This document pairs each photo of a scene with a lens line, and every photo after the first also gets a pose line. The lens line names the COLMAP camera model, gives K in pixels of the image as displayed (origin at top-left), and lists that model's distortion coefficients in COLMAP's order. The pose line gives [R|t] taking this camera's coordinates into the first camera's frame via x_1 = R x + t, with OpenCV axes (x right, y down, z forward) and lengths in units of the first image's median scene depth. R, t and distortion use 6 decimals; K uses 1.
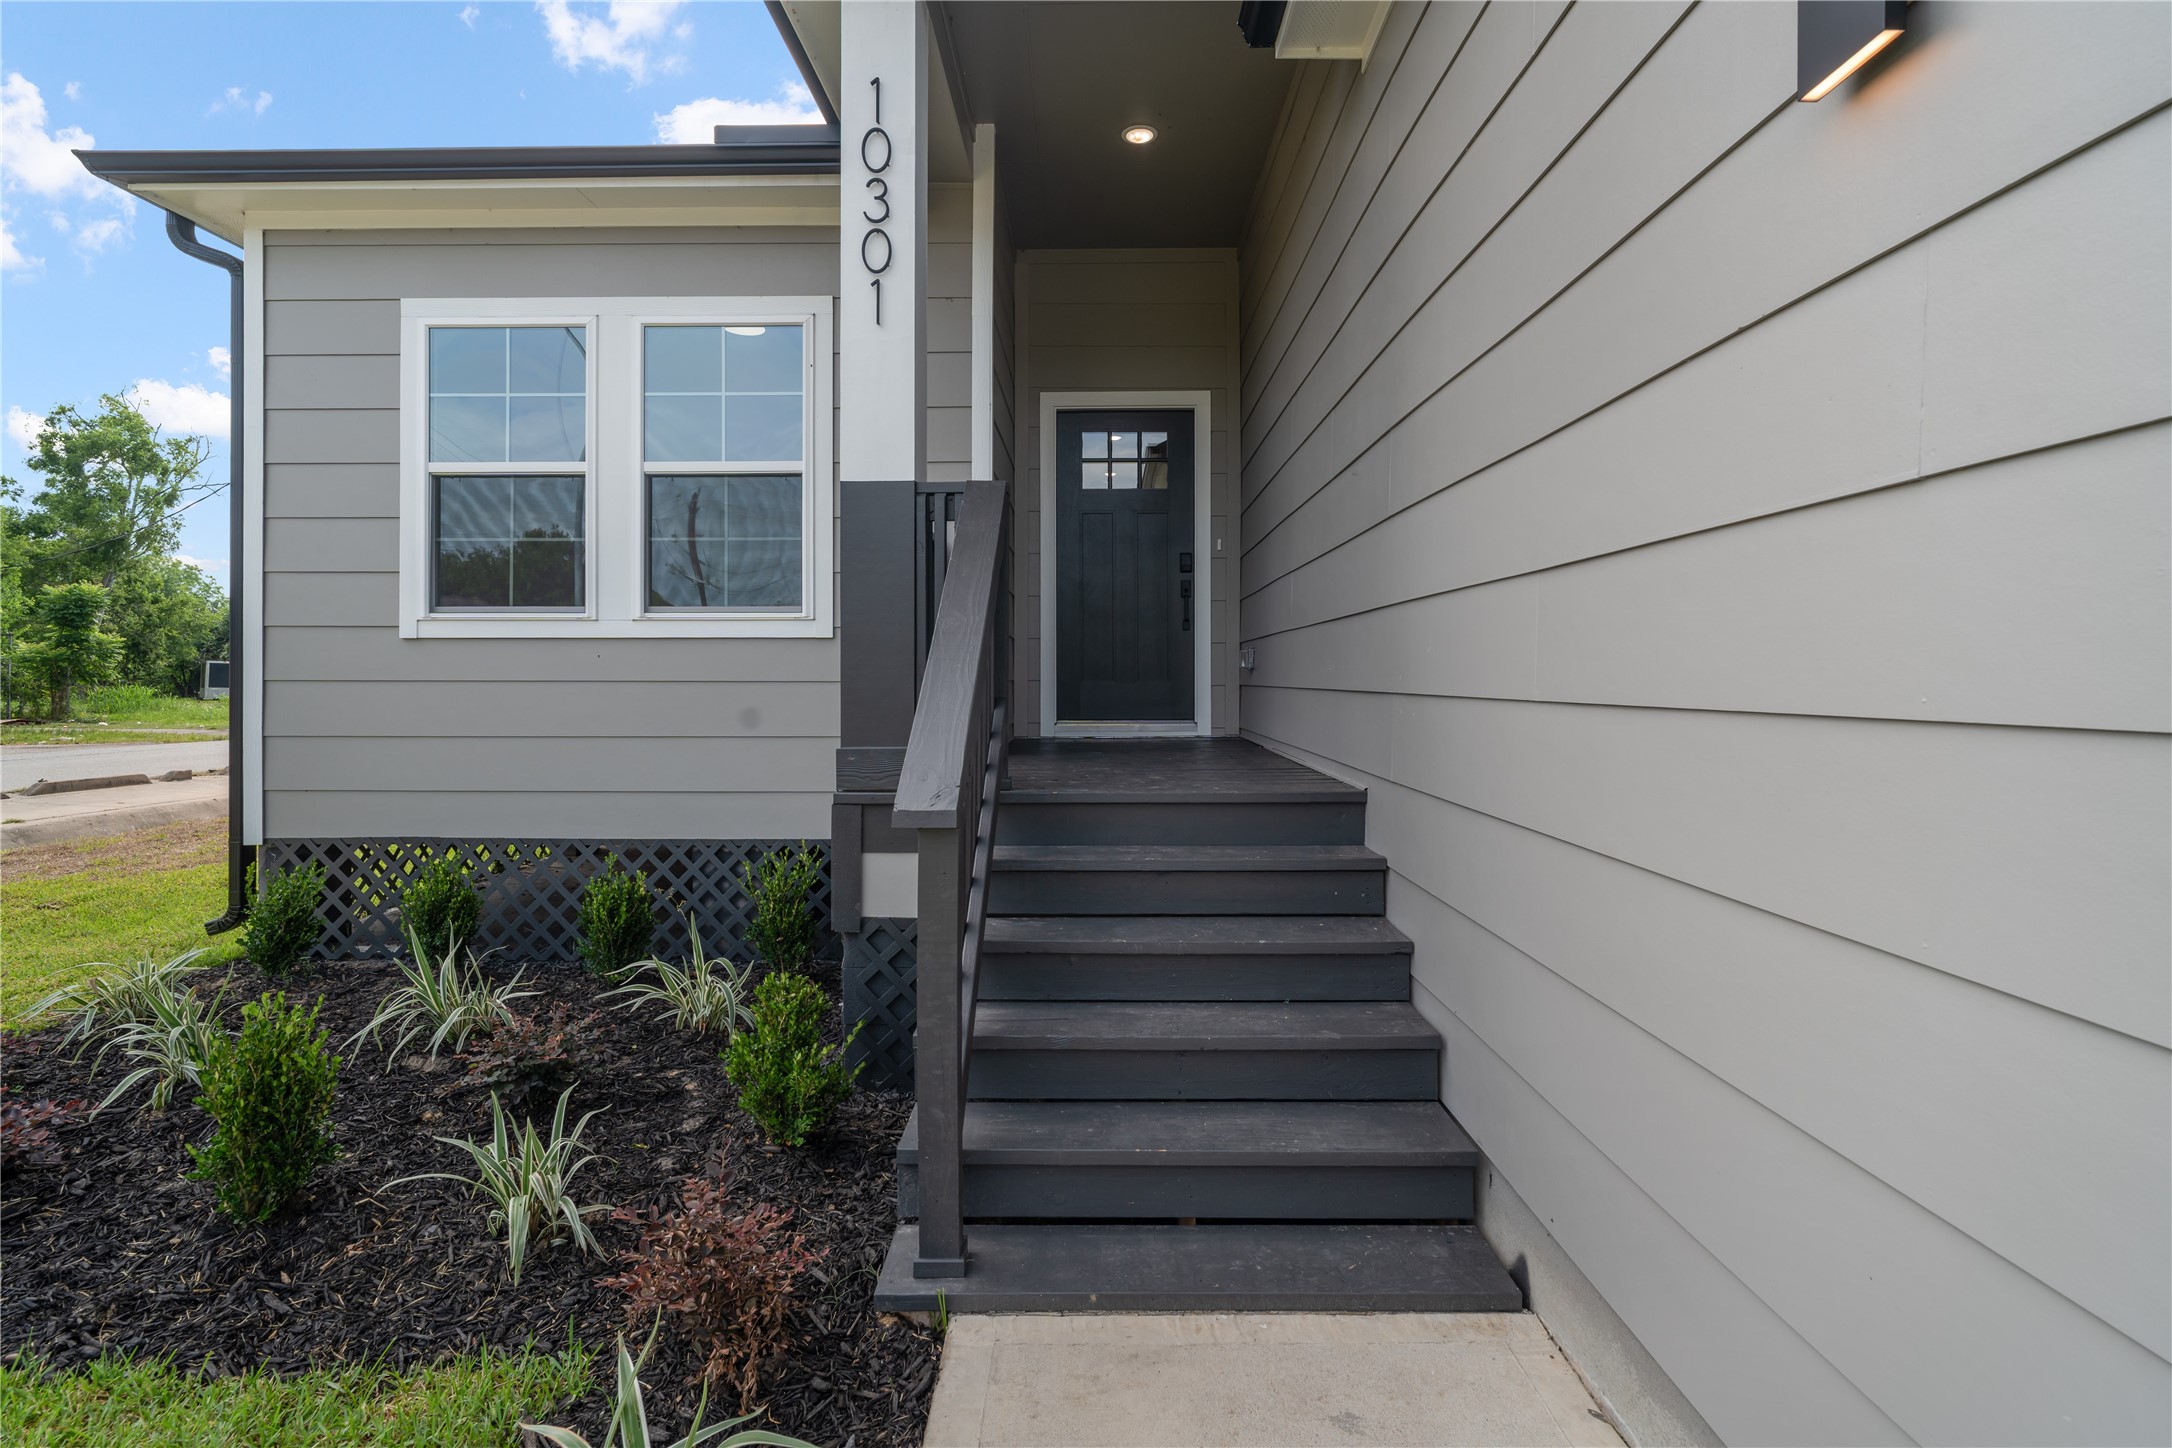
lens RADIAL K [[1032.8, 0, 1095.0], [0, 1032.8, 681.7], [0, 0, 1]] dist [-0.003644, 0.000293]
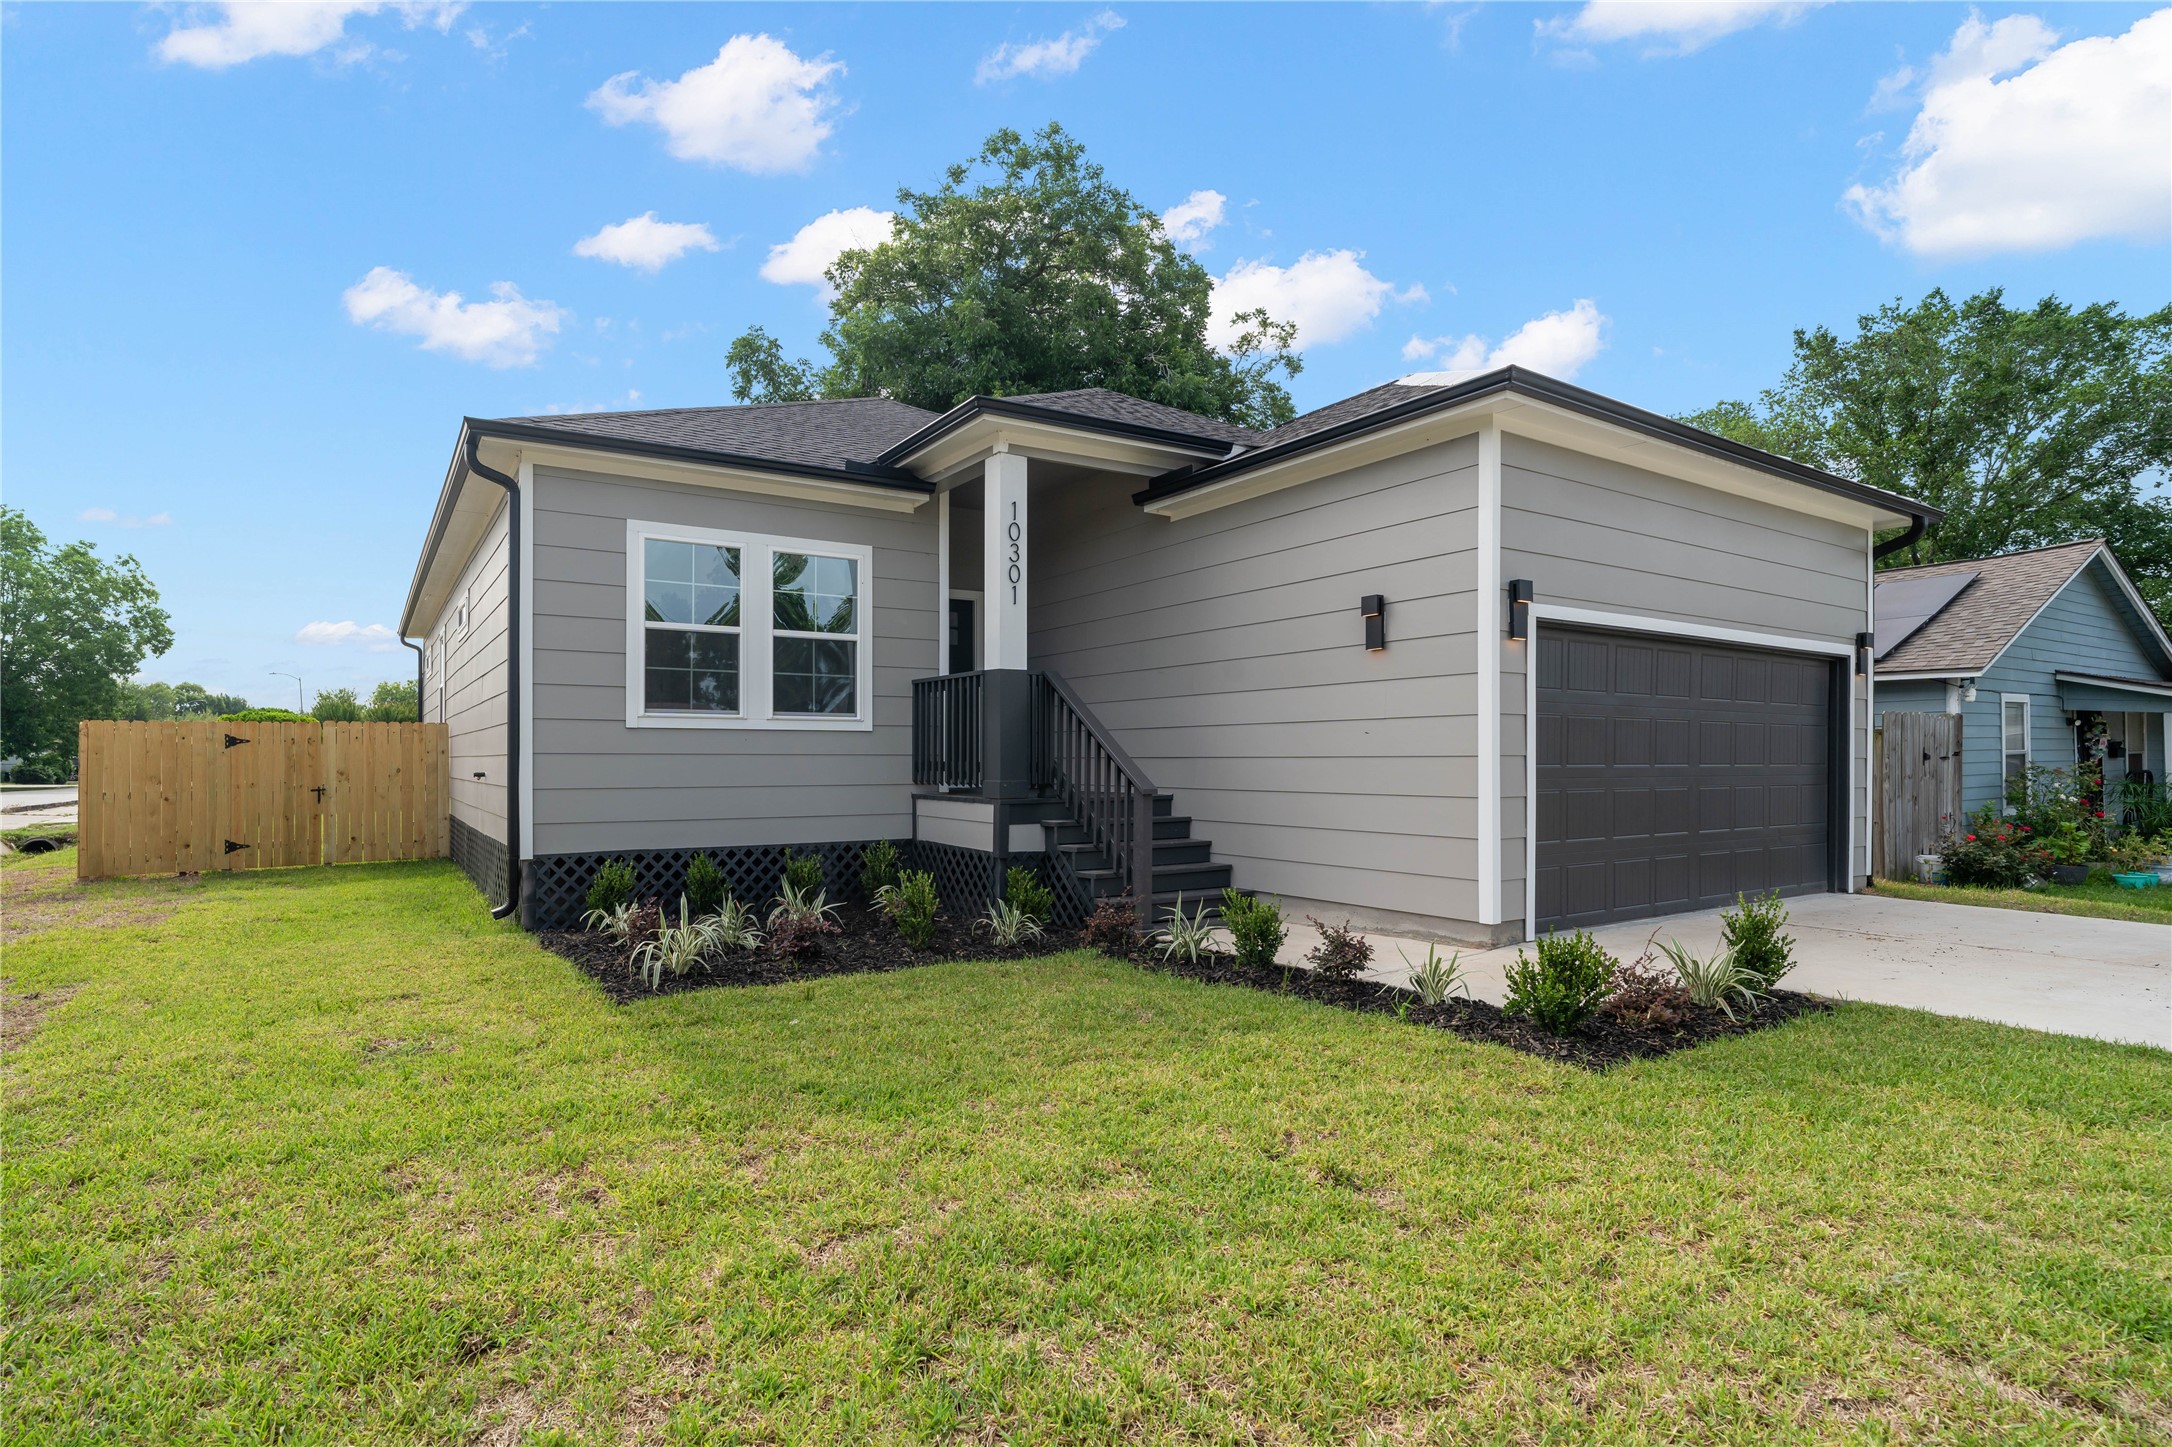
lens RADIAL K [[1120.2, 0, 1056.1], [0, 1120.2, 749.8], [0, 0, 1]] dist [-0.005998, -0.000796]
pose [[0.840715, 0.003292, 0.541468, -1.069883], [0.003410, 0.999930, -0.011374, 0.015830], [-0.541467, 0.011409, 0.840645, -0.861430]]
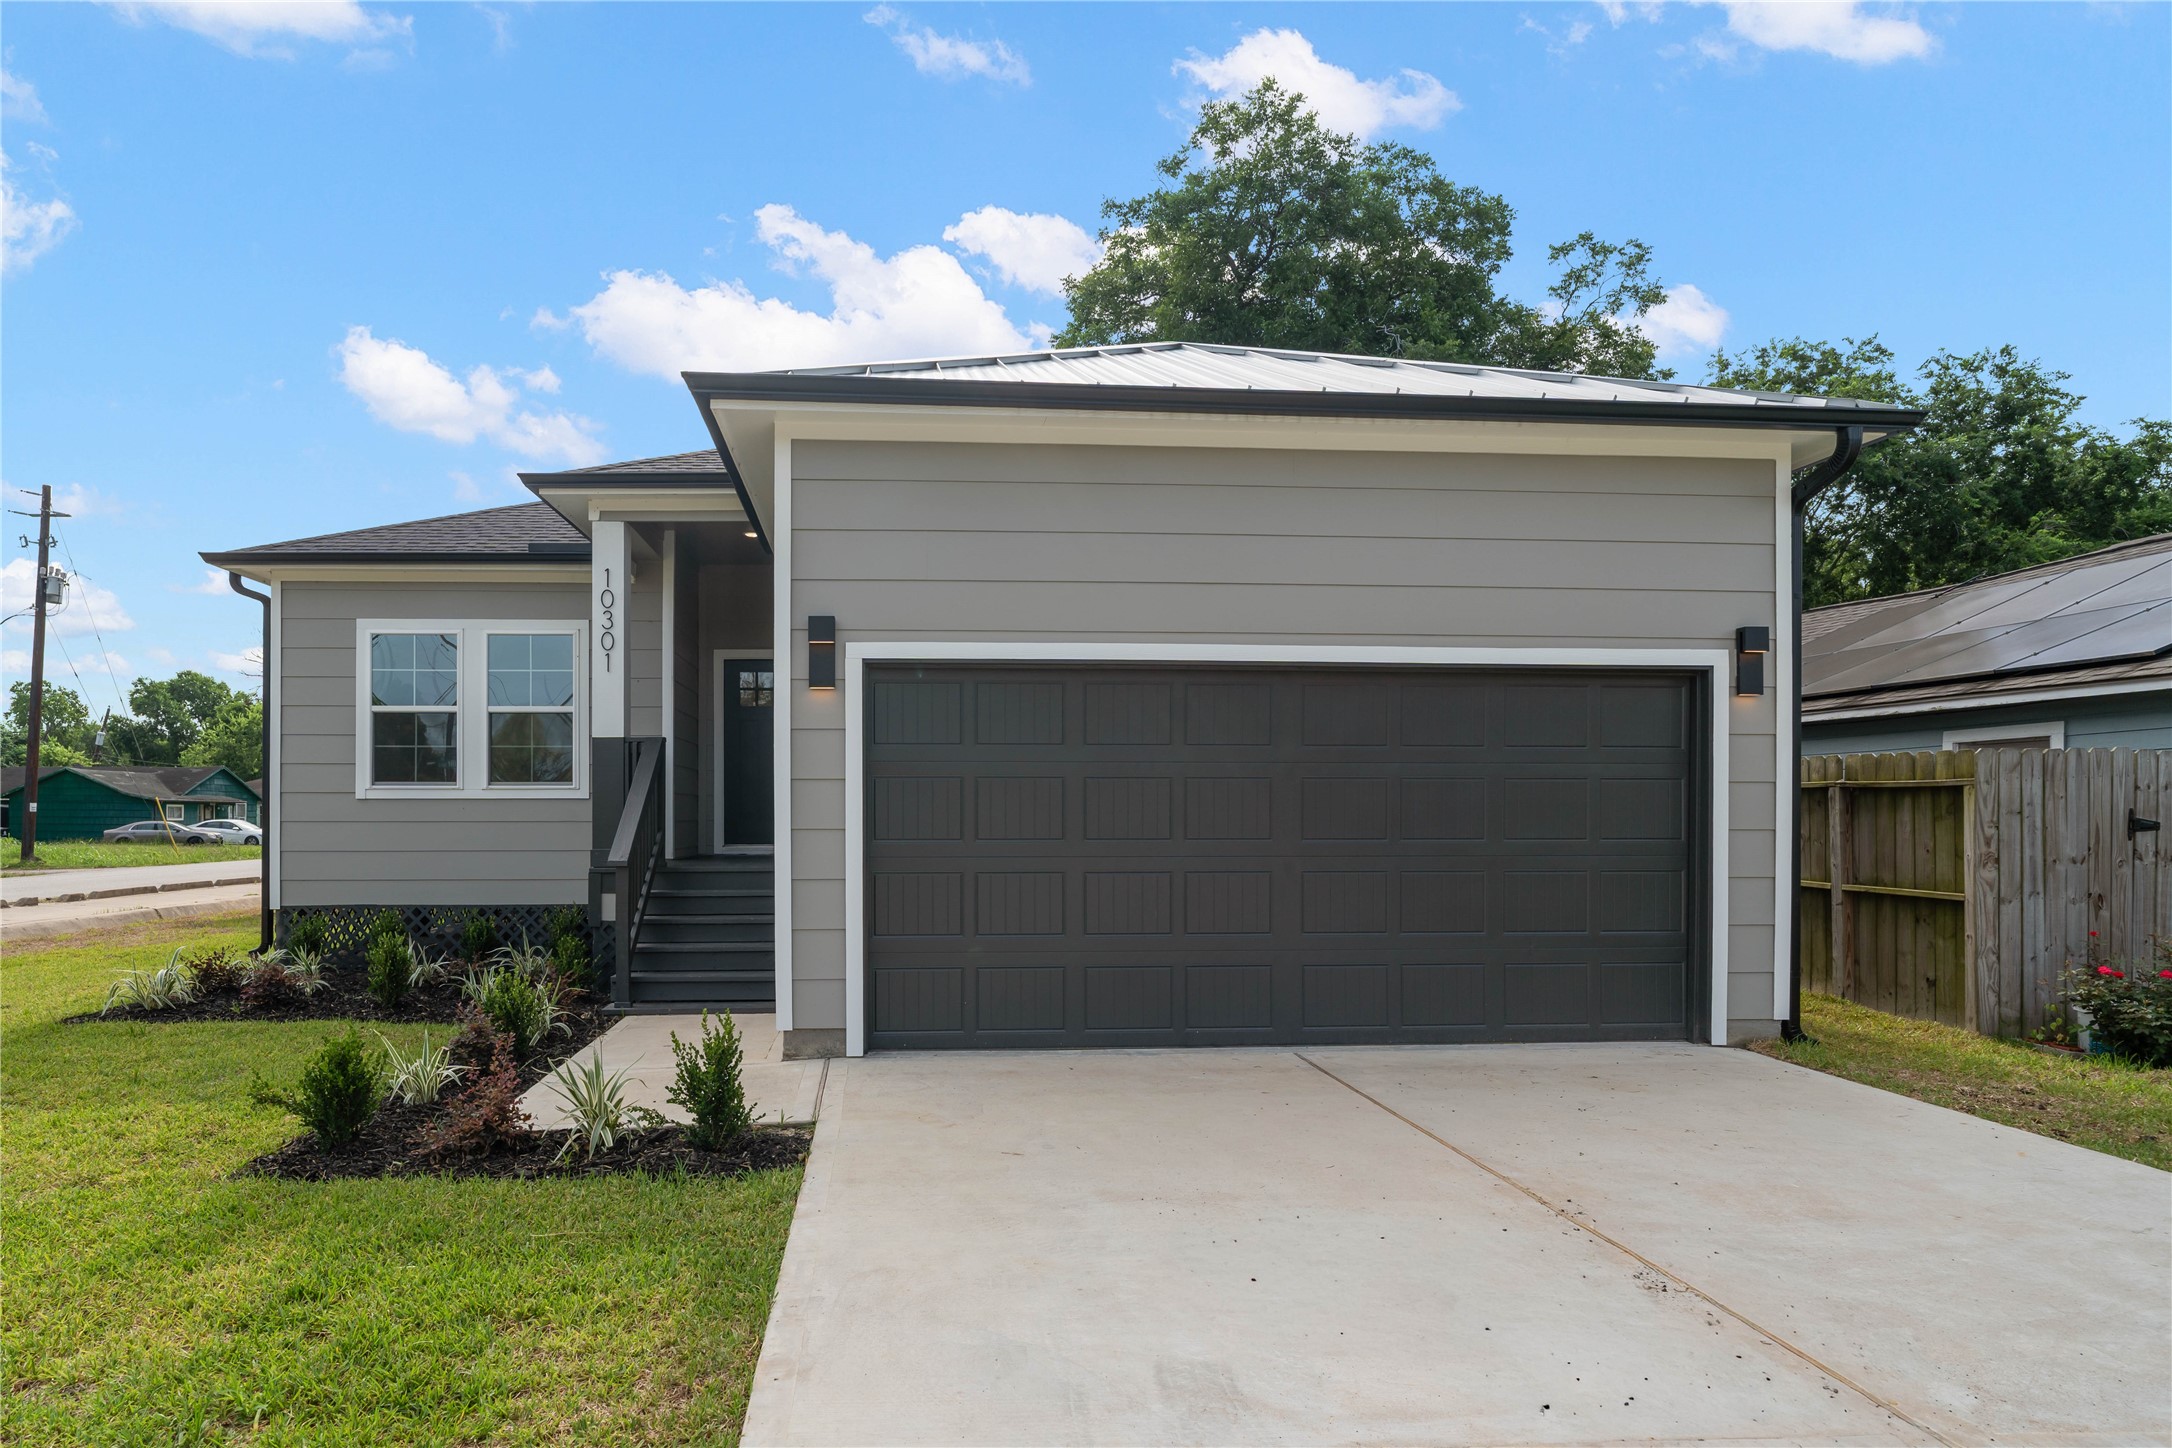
lens RADIAL K [[1208.5, 0, 962.5], [0, 1208.5, 817.2], [0, 0, 1]] dist [-0.001322, -0.000988]
pose [[0.998753, -0.001233, 0.049905, 0.324969], [0.001414, 0.999993, -0.003591, 0.000771], [-0.049900, 0.003658, 0.998748, -1.269471]]
